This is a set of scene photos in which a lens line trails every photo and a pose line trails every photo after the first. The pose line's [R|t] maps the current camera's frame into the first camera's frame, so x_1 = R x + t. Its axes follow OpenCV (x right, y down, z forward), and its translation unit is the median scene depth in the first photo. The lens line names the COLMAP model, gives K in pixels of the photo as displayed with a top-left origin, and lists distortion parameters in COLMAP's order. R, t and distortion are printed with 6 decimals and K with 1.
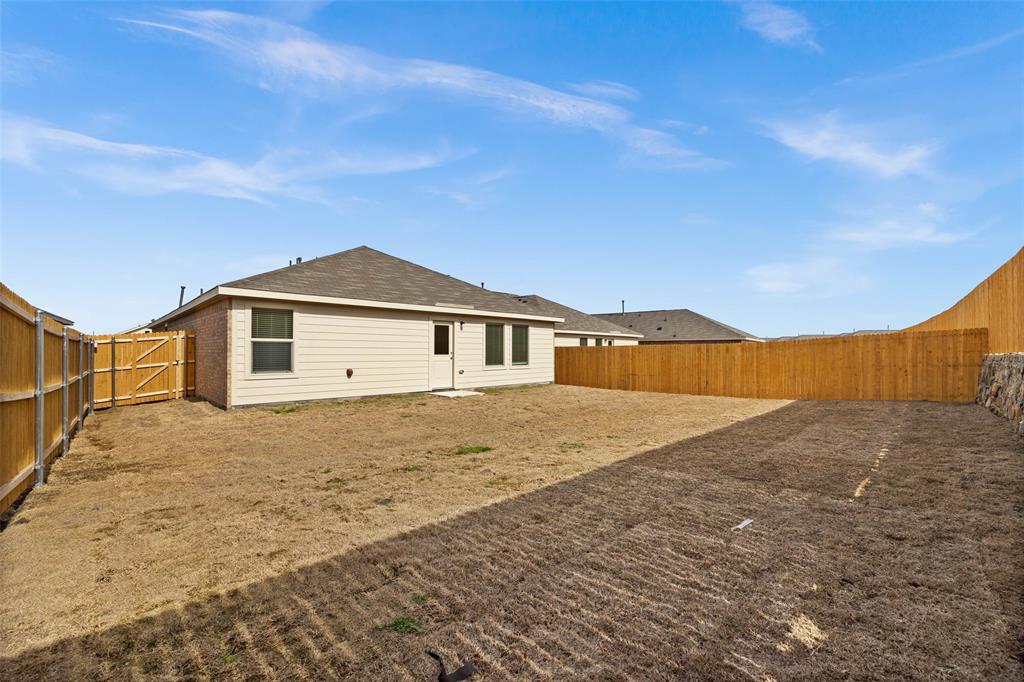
lens RADIAL K [[426.2, 0, 515.6], [0, 426.2, 330.2], [0, 0, 1]] dist [-0.003959, -0.000071]
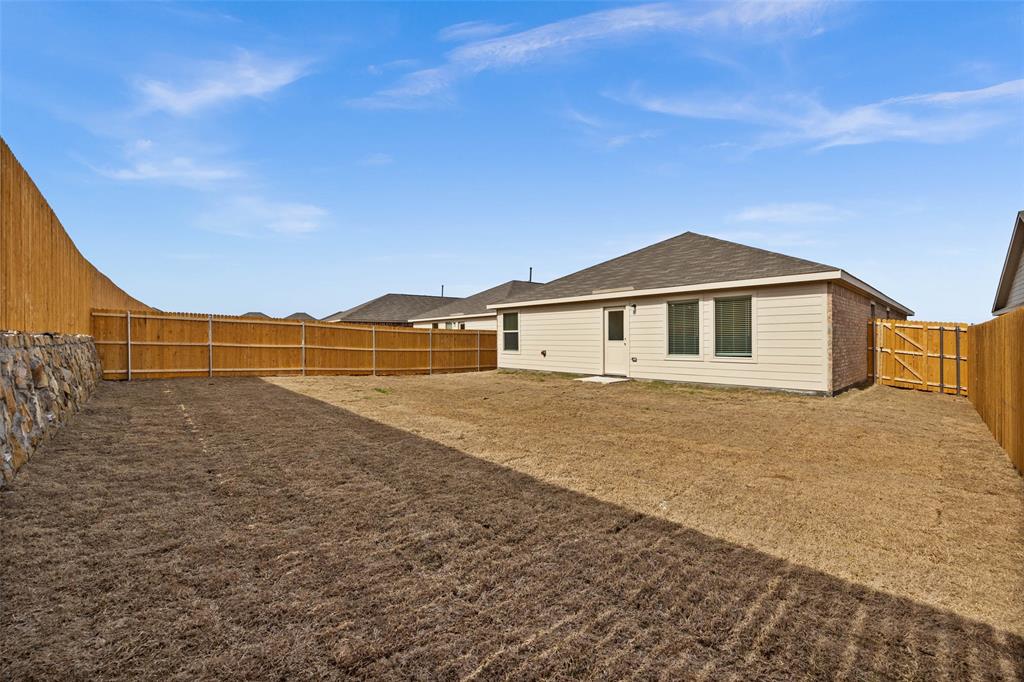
lens RADIAL K [[426.2, 0, 515.6], [0, 426.2, 330.2], [0, 0, 1]] dist [-0.003959, -0.000071]
pose [[-0.058072, -0.018999, -0.998132, 0.812028], [0.055309, 0.998222, -0.022219, 0.041396], [0.996779, -0.056496, -0.056918, 0.805855]]
